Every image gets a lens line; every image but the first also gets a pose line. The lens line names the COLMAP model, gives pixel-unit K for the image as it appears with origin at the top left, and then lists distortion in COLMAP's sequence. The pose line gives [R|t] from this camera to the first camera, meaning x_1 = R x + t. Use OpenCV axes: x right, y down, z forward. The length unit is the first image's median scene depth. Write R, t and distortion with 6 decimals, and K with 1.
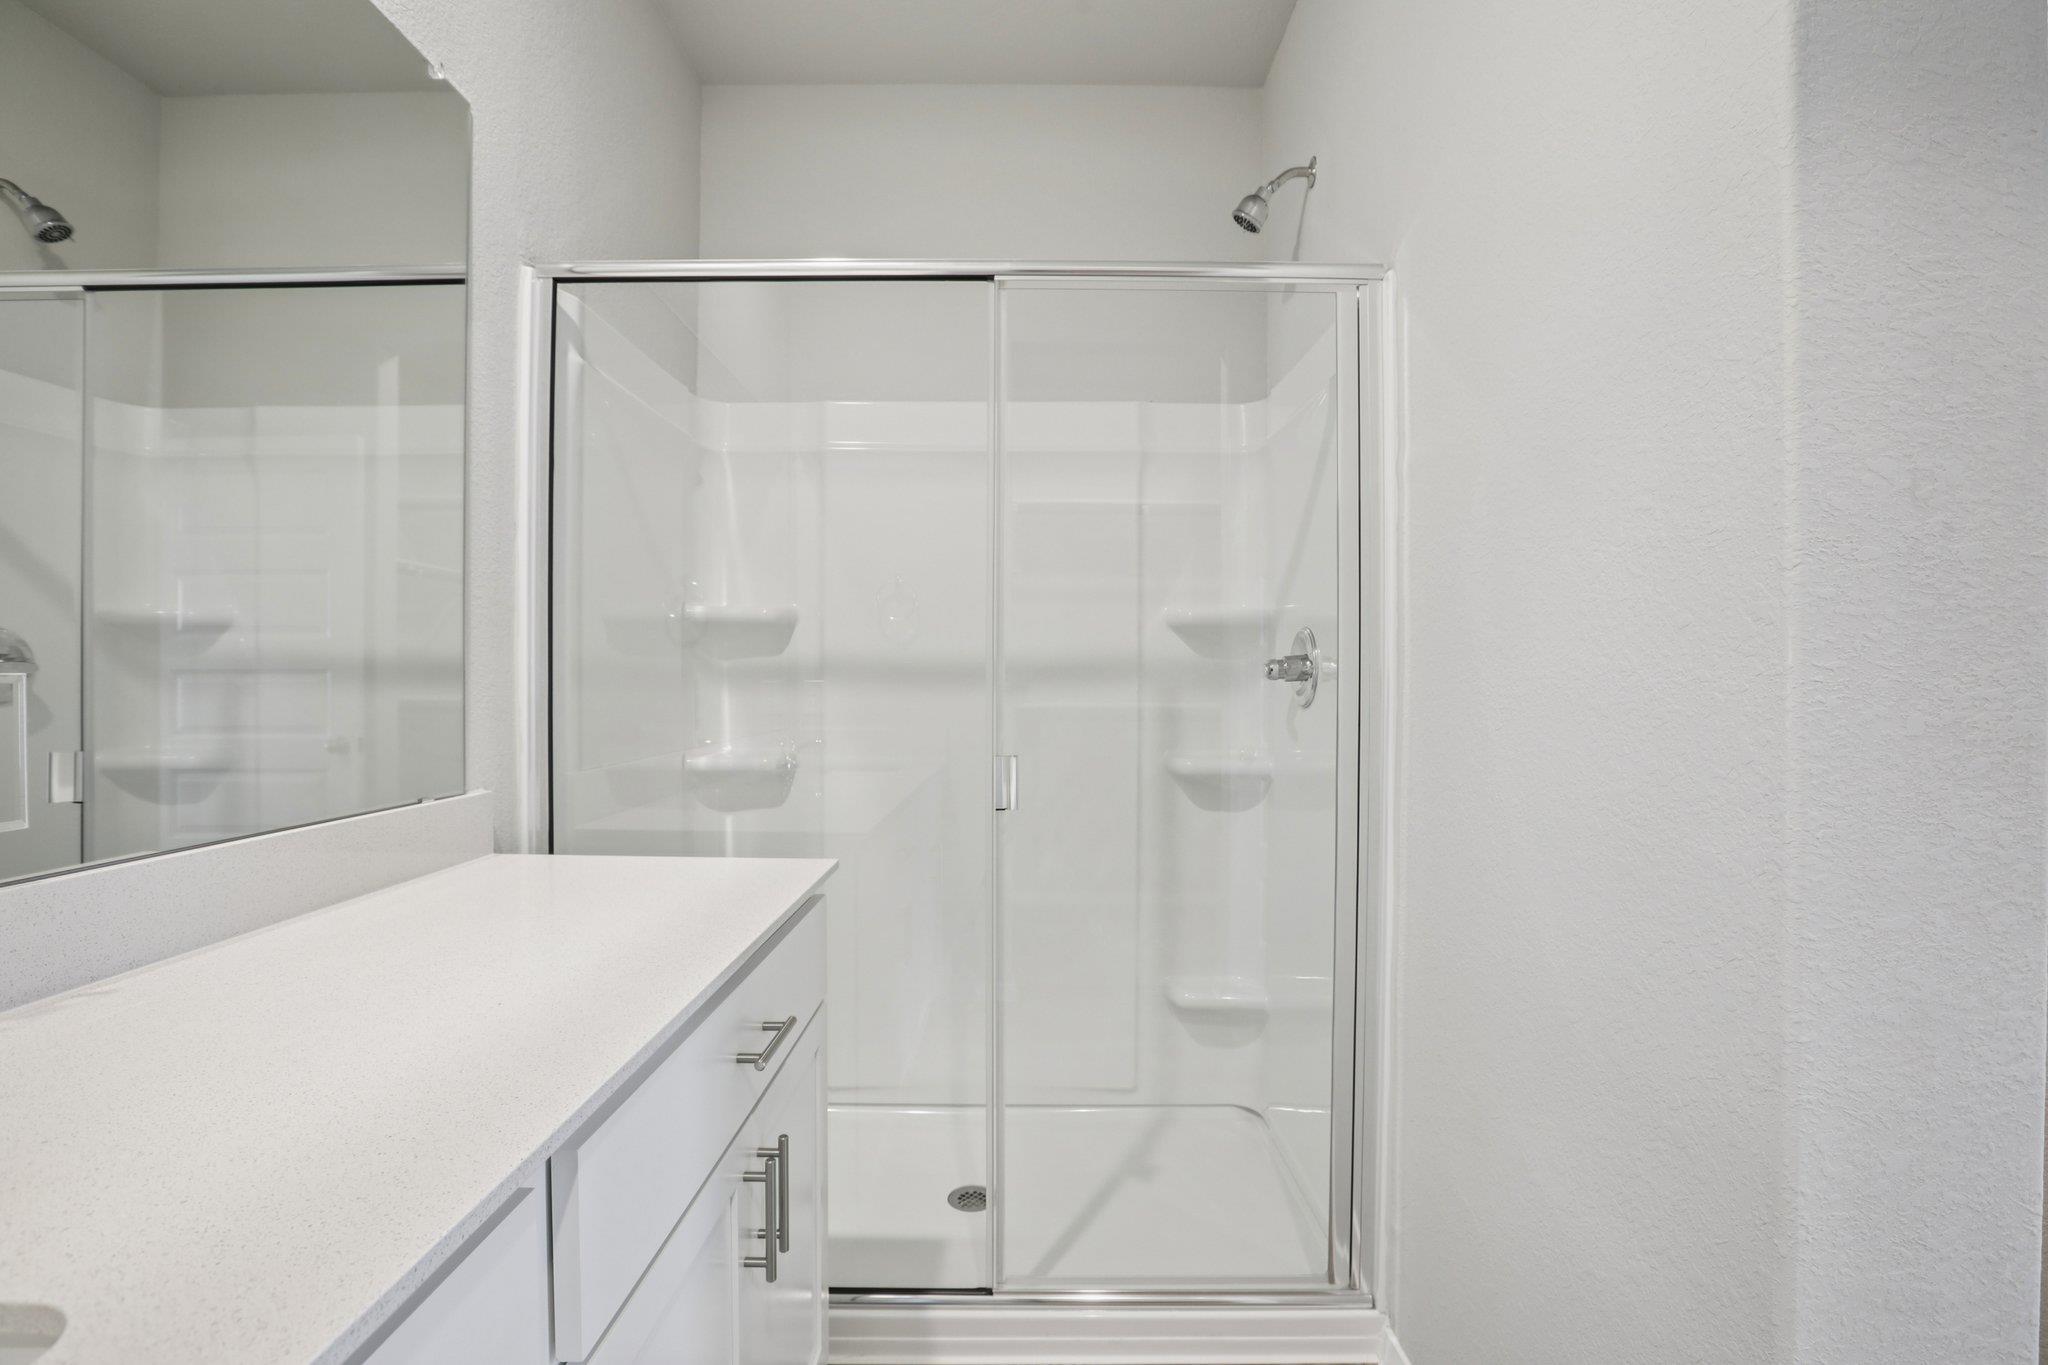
lens RADIAL K [[962.7, 0, 1024.5], [0, 962.7, 680.2], [0, 0, 1]] dist [-0.001473, 0.000378]
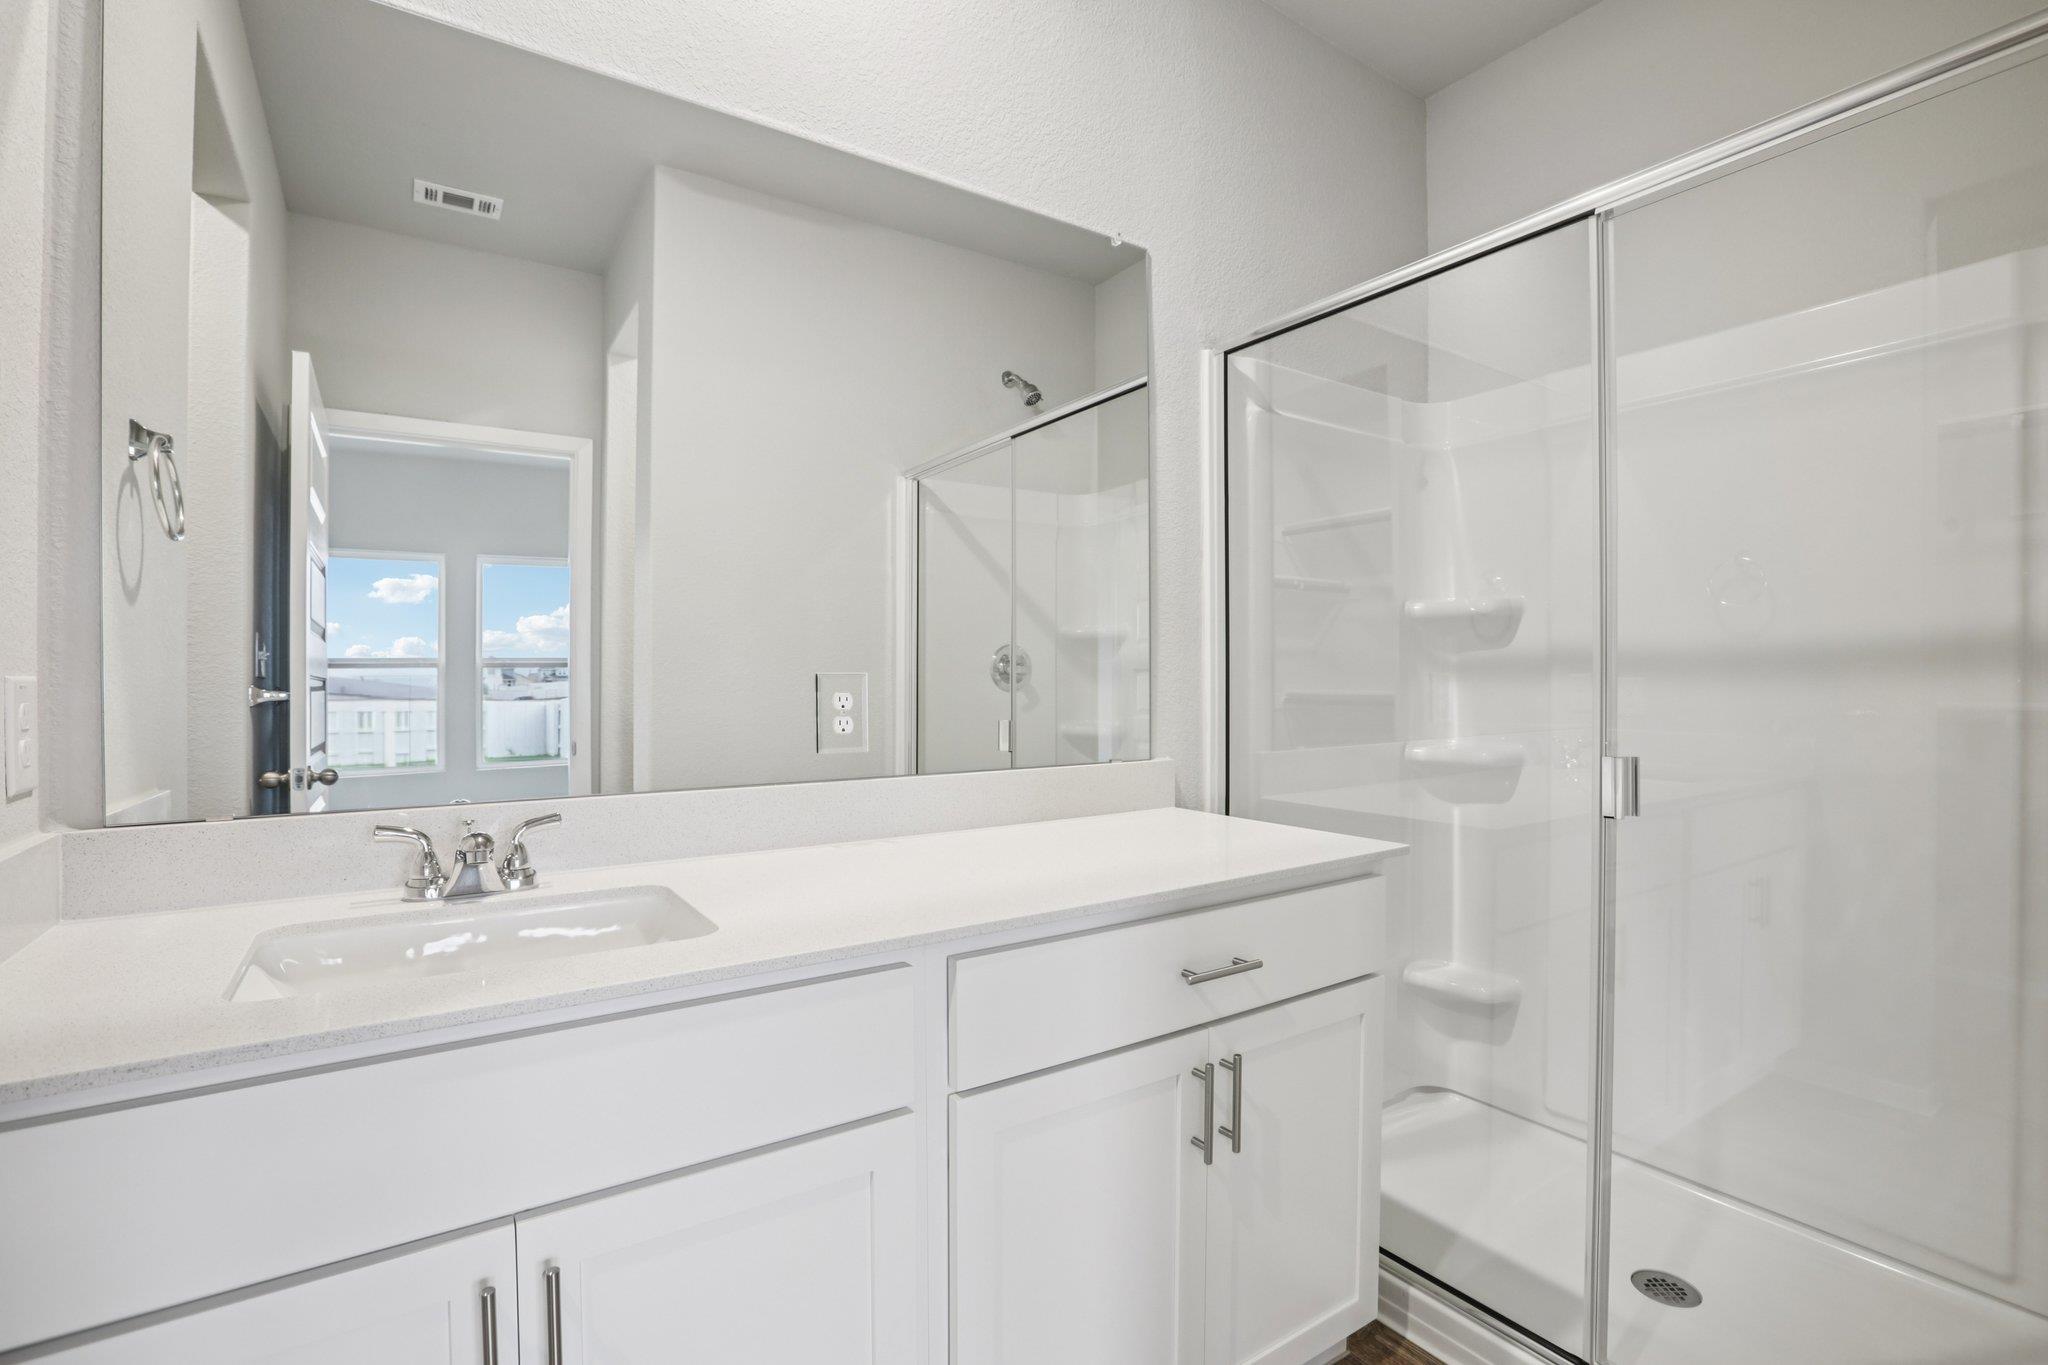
lens RADIAL K [[962.7, 0, 1024.5], [0, 962.7, 680.2], [0, 0, 1]] dist [-0.001473, 0.000378]
pose [[0.583205, -0.003059, -0.812319, 0.286759], [0.005732, 0.999984, 0.000351, 0.003839], [0.812305, -0.004861, 0.583213, 0.047490]]
